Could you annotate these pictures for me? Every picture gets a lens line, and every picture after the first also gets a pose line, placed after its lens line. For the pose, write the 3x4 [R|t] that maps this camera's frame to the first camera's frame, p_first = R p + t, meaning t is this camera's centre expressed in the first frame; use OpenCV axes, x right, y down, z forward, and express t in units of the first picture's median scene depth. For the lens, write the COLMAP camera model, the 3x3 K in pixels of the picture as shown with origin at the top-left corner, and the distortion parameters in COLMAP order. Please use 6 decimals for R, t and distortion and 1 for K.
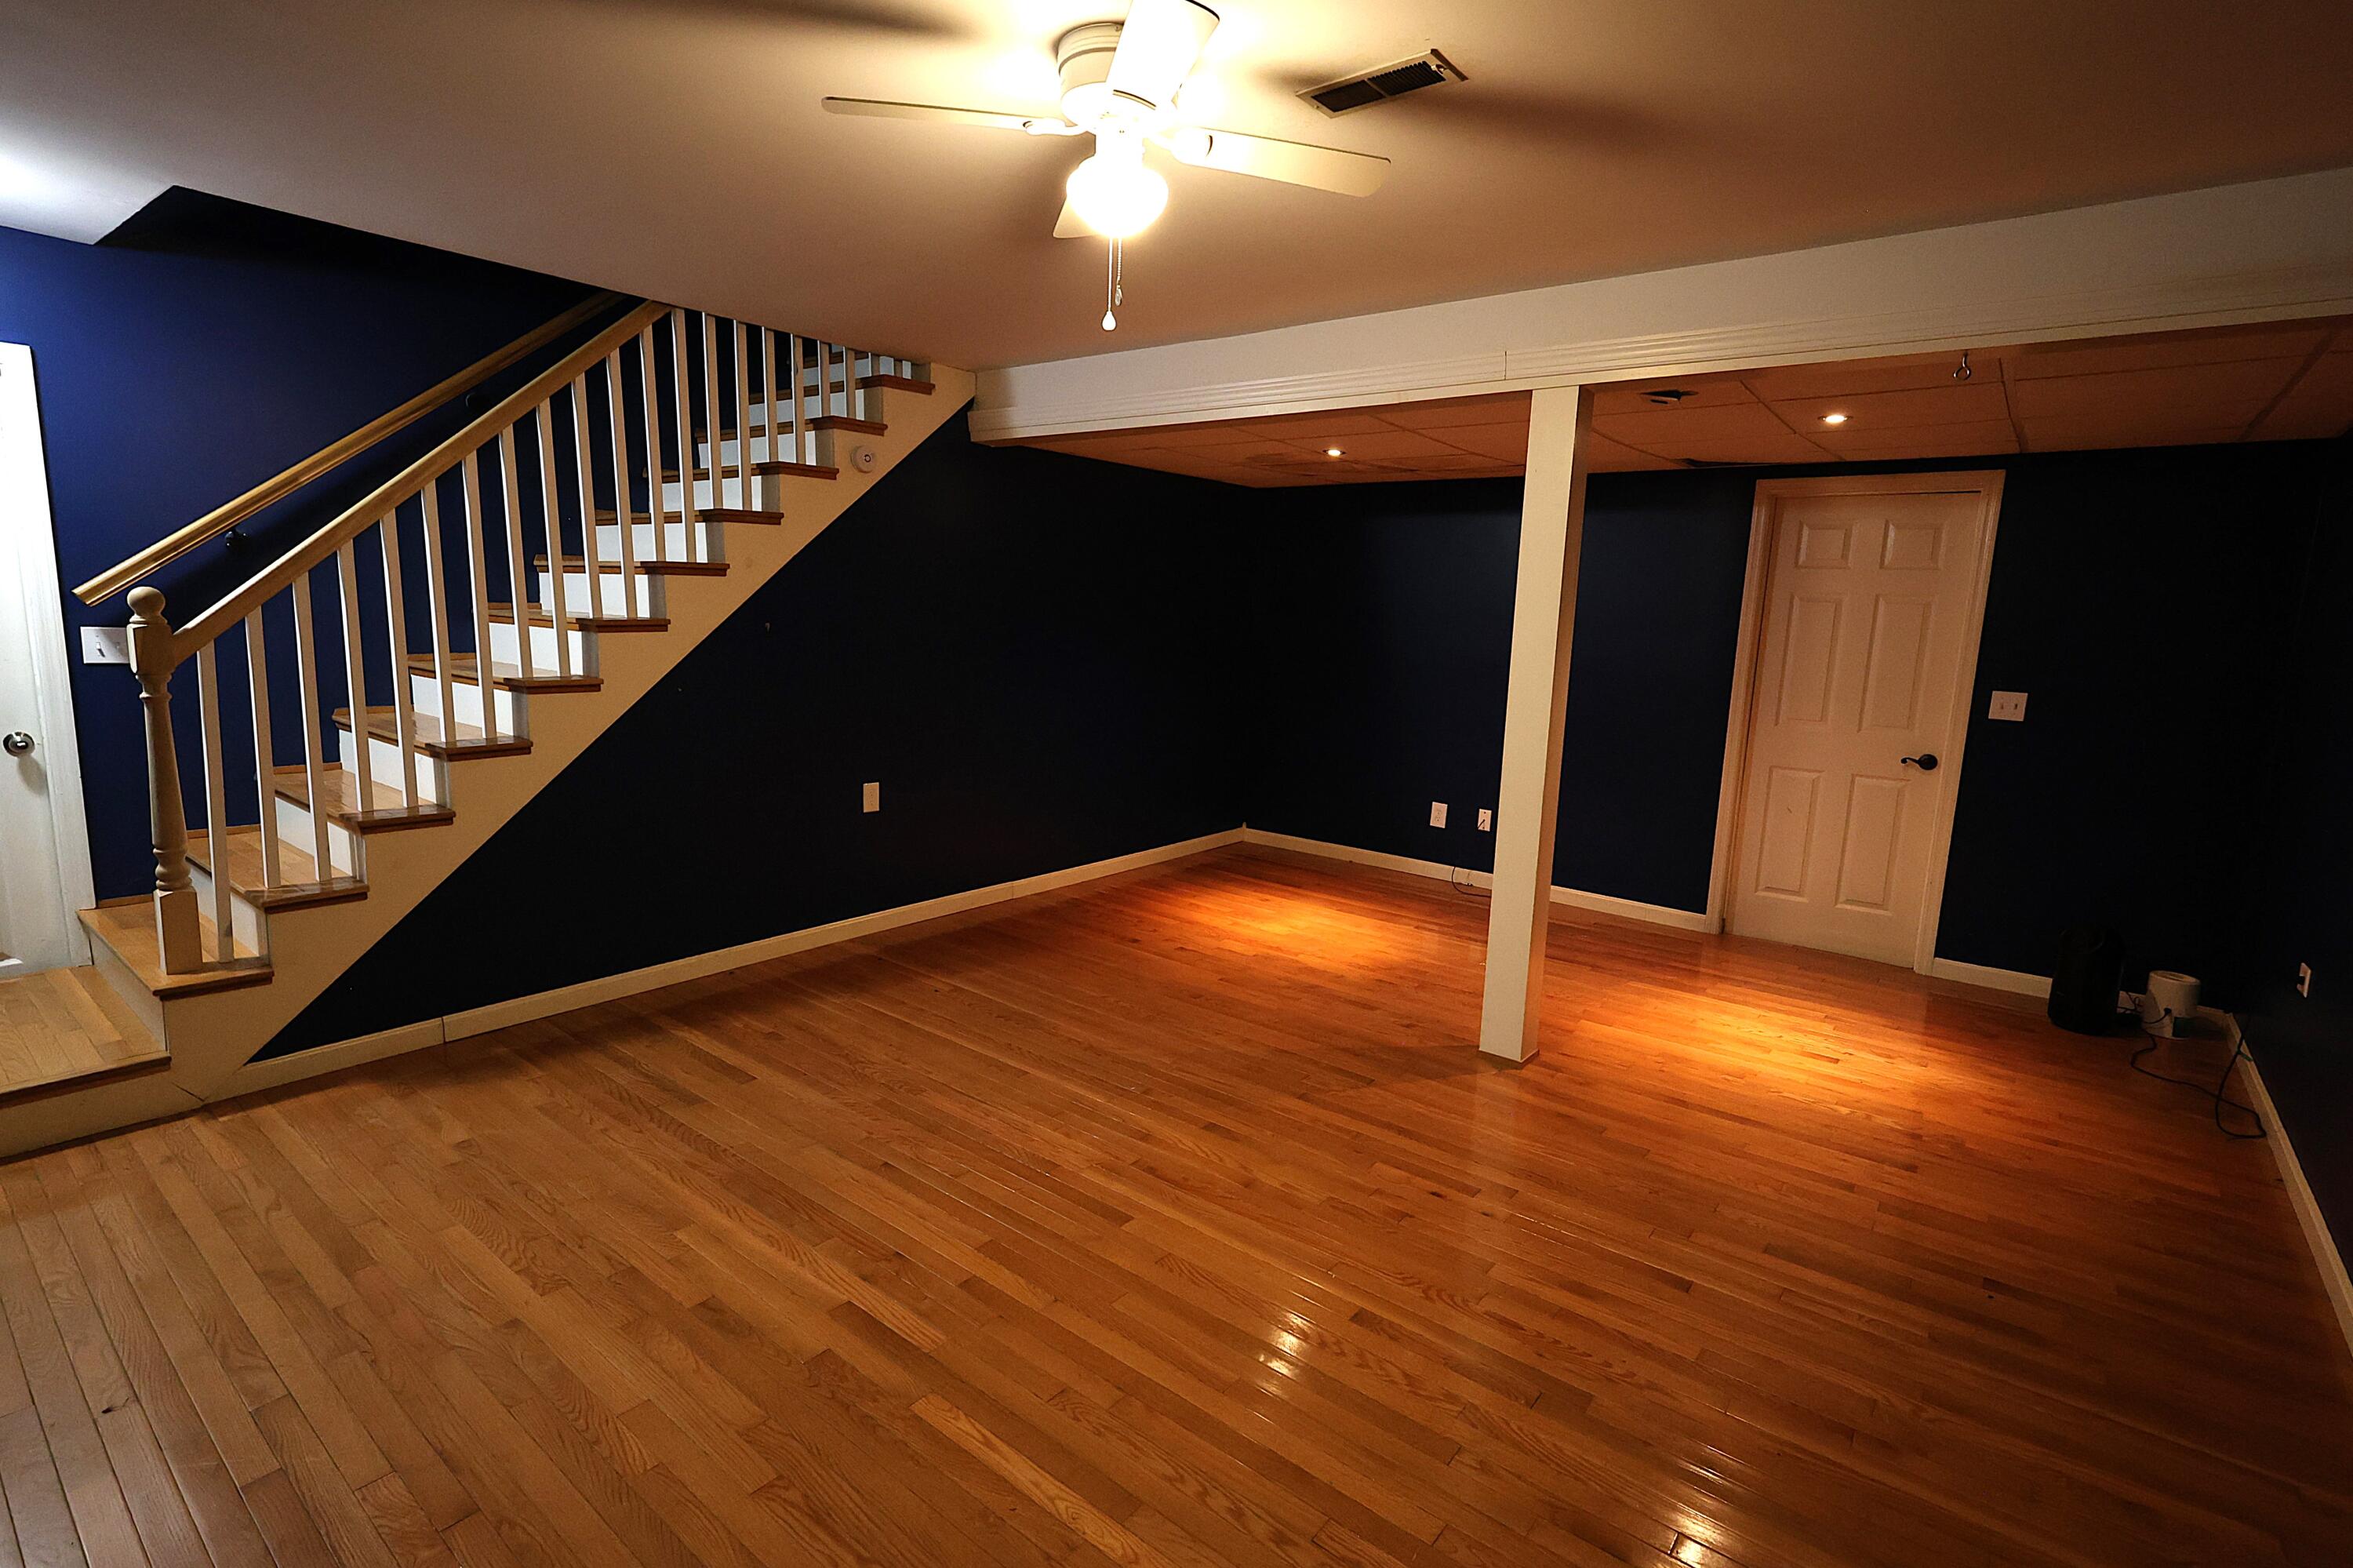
lens RADIAL K [[1111.3, 0, 1176.5], [0, 1111.3, 784.0], [0, 0, 1]] dist [0.004545, 0.001104]
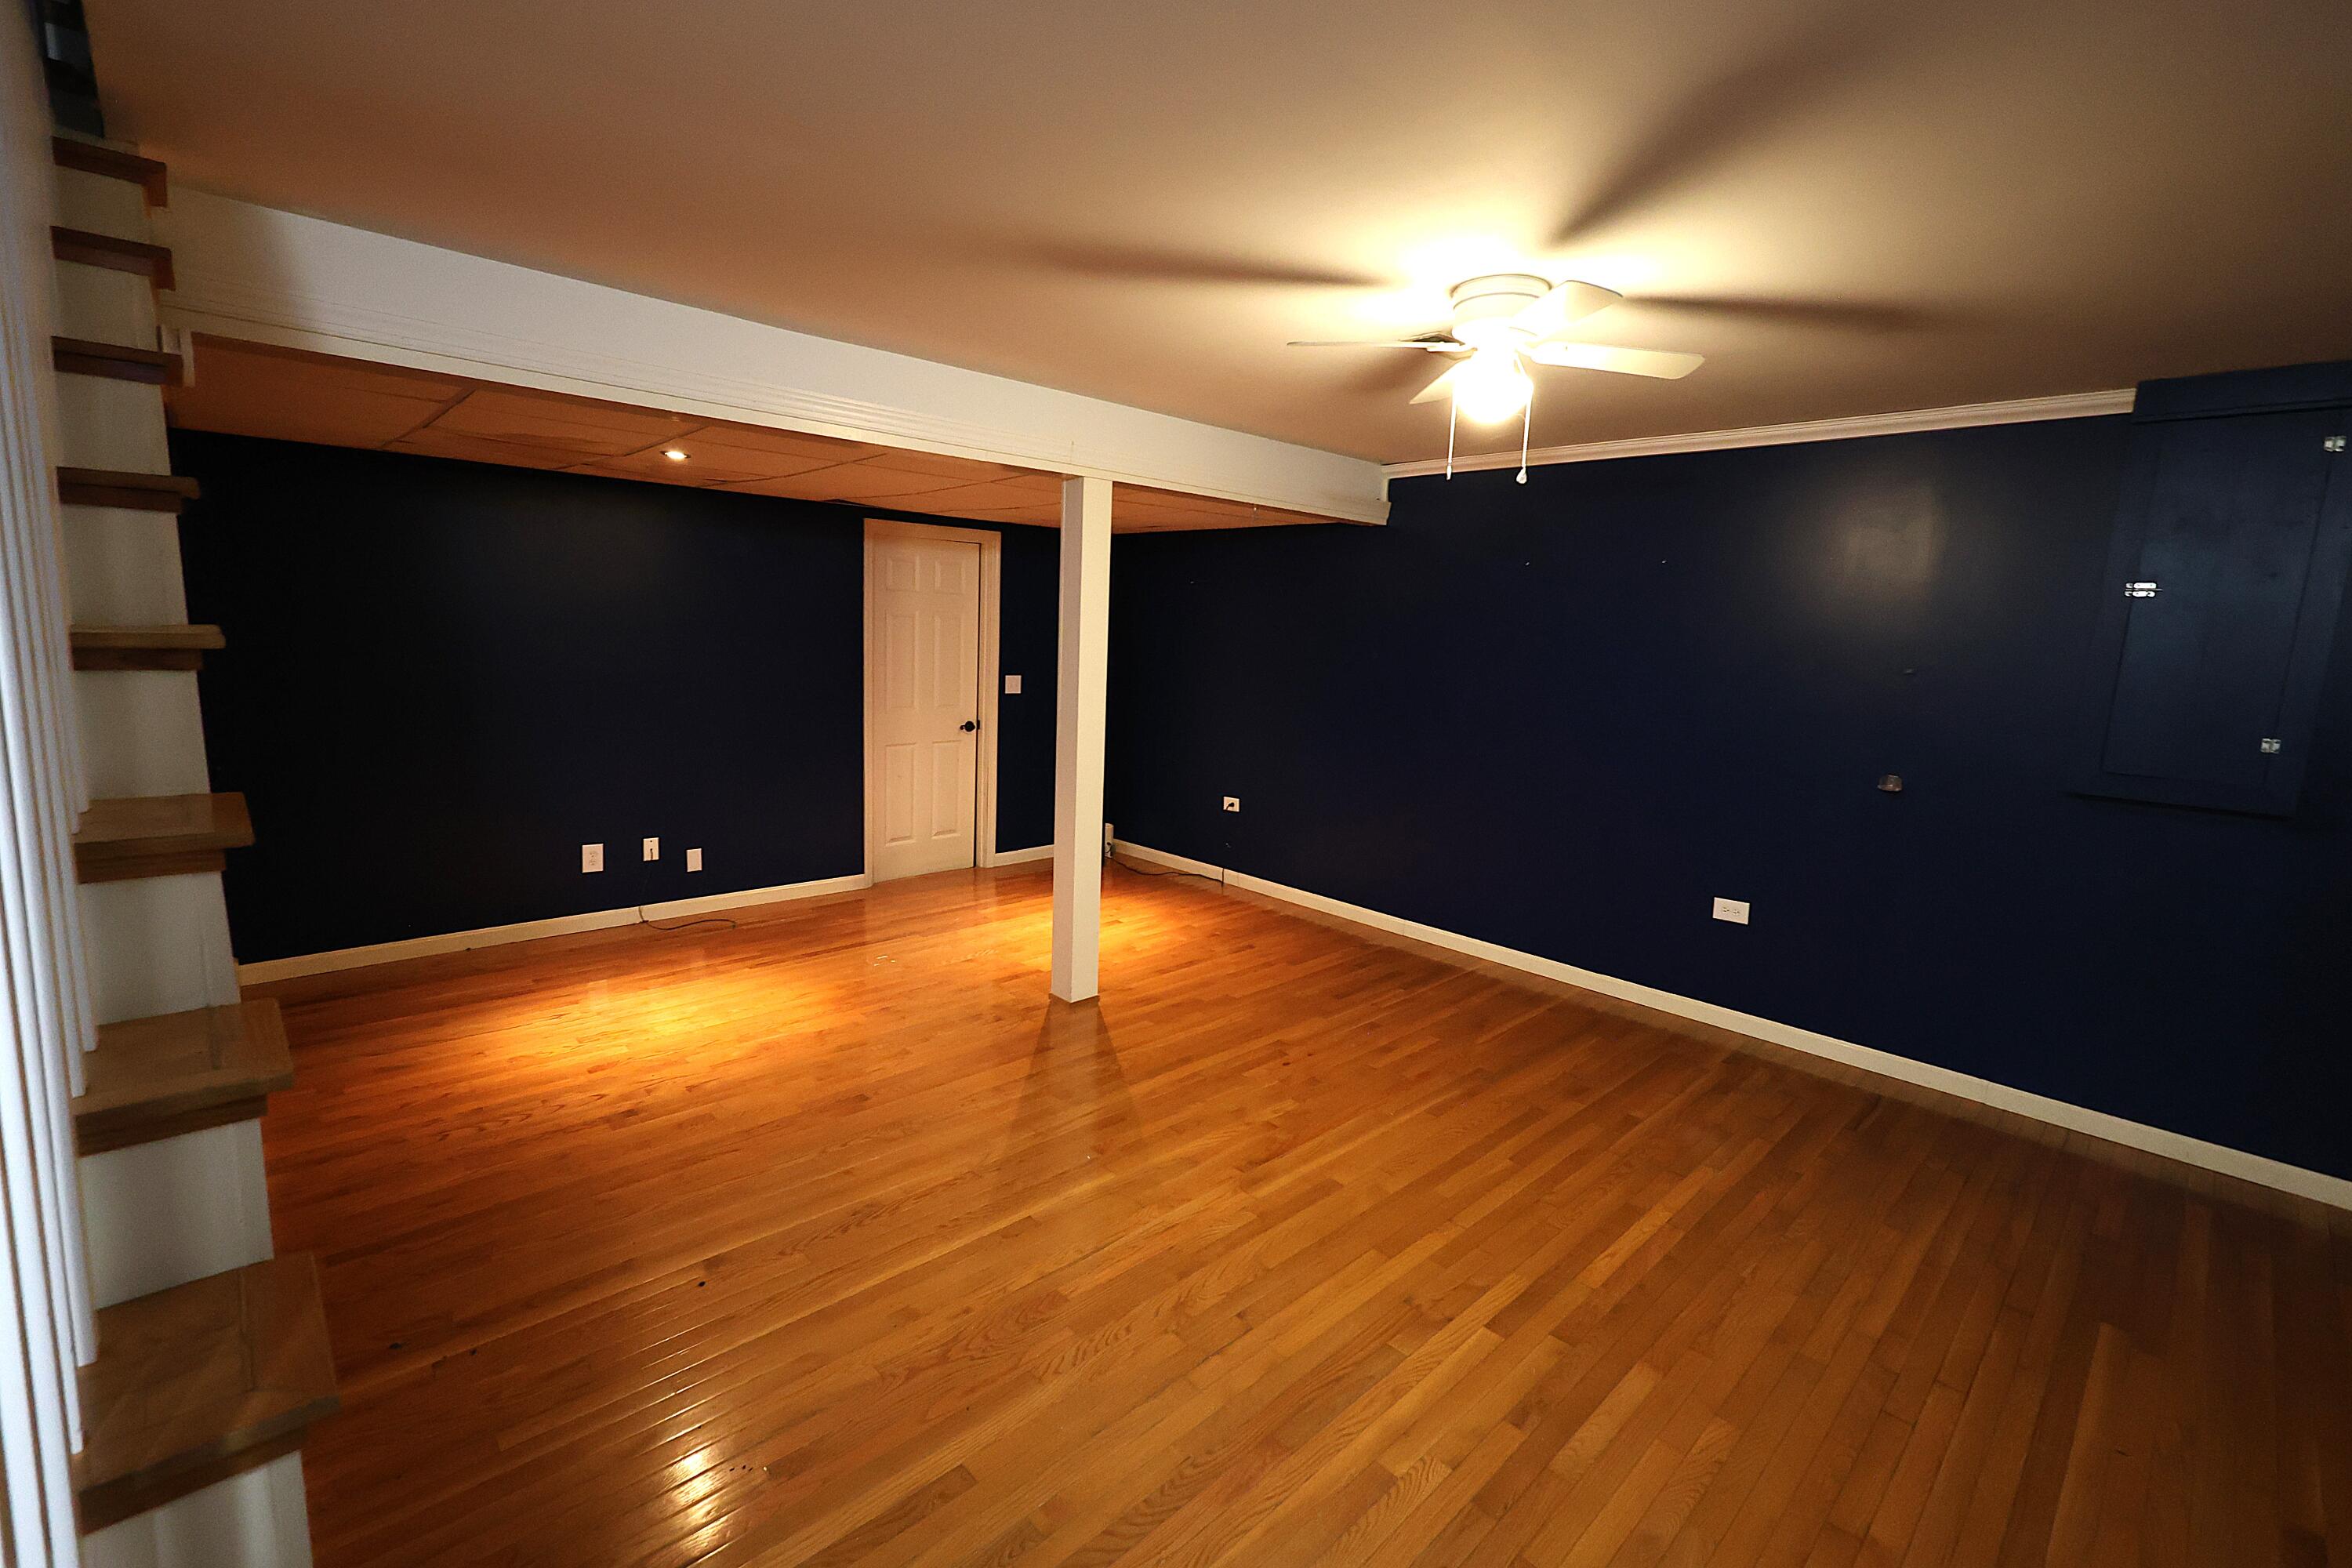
lens RADIAL K [[1017.3, 0, 1179.6], [0, 1017.3, 778.7], [0, 0, 1]] dist [0.002528, 0.000711]
pose [[0.135167, -0.180554, 0.974233, -0.678344], [0.123581, 0.978651, 0.164227, -0.155355], [-0.983086, 0.098198, 0.154595, 0.597540]]
